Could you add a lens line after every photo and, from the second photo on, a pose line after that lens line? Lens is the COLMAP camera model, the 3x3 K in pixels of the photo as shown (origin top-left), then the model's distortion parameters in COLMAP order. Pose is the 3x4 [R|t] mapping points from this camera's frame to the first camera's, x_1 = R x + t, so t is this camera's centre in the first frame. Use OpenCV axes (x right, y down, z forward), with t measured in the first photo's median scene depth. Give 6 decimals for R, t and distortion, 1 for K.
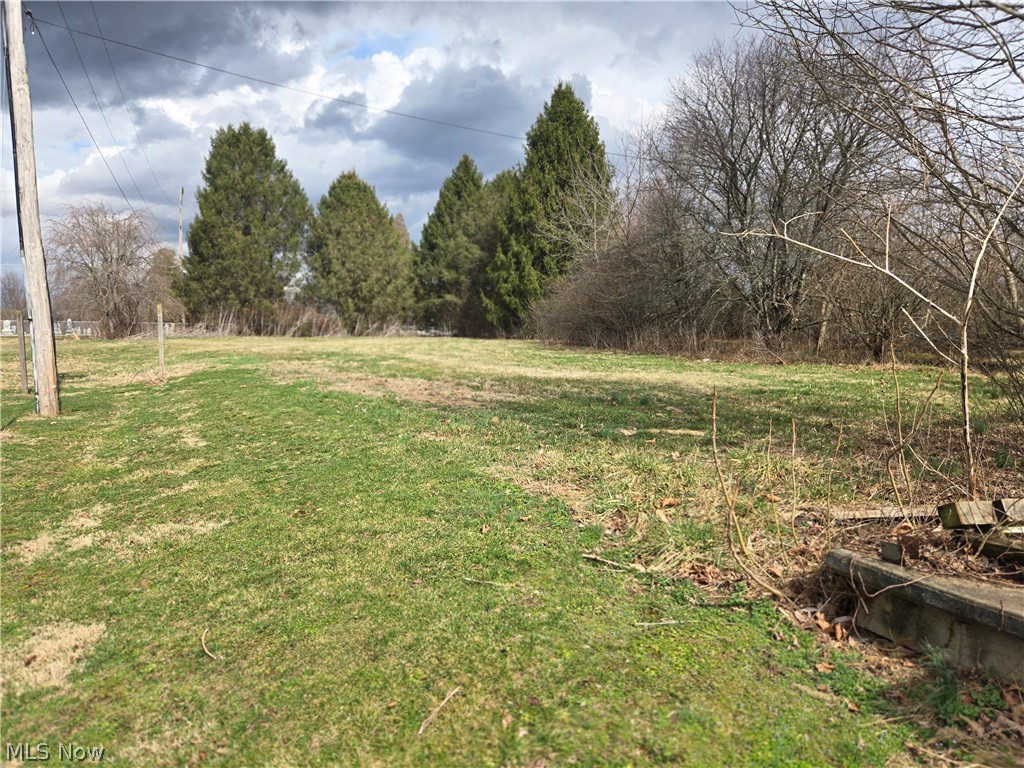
lens RADIAL K [[695.0, 0, 521.7], [0, 695.0, 376.8], [0, 0, 1]] dist [0.039950, -0.002387]
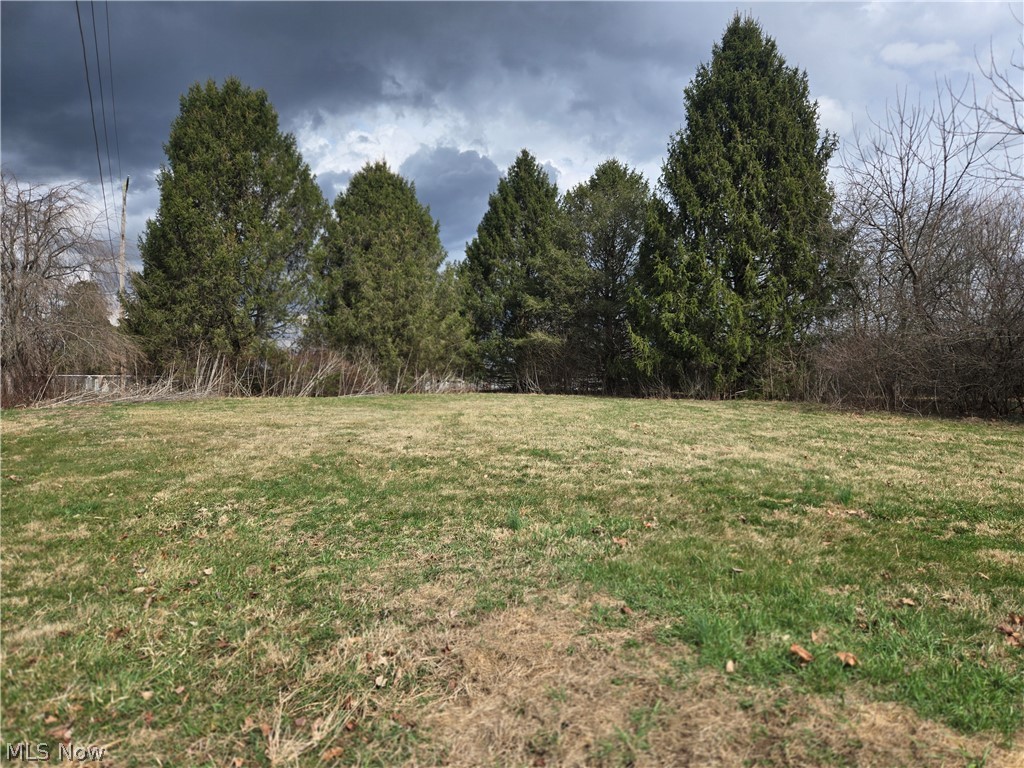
lens RADIAL K [[664.0, 0, 518.8], [0, 664.0, 386.3], [0, 0, 1]] dist [0.008151, 0.001671]
pose [[0.993514, -0.006679, 0.113512, -0.220659], [0.012958, 0.998421, -0.054668, -0.032446], [-0.112967, 0.055784, 0.992032, 0.394647]]
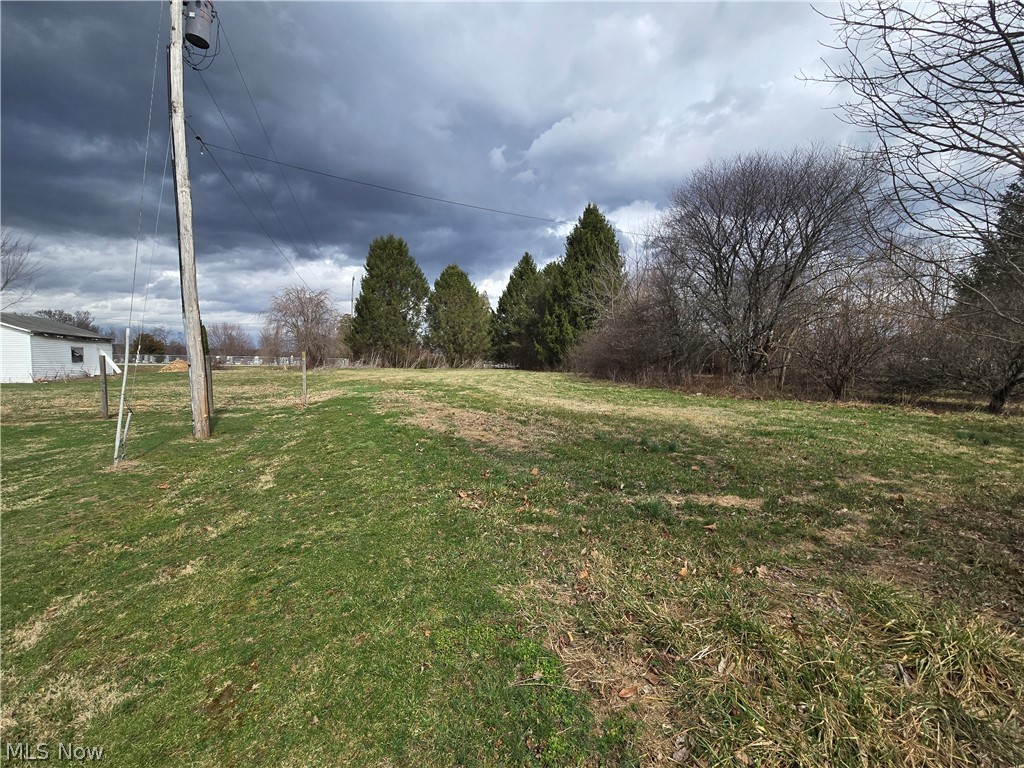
lens RADIAL K [[420.0, 0, 512.2], [0, 420.0, 392.8], [0, 0, 1]] dist [-0.010574, 0.004734]
pose [[0.993392, 0.019234, -0.113148, -0.000733], [-0.018565, 0.999803, 0.006963, -0.013564], [0.113260, -0.004816, 0.993554, 0.085420]]
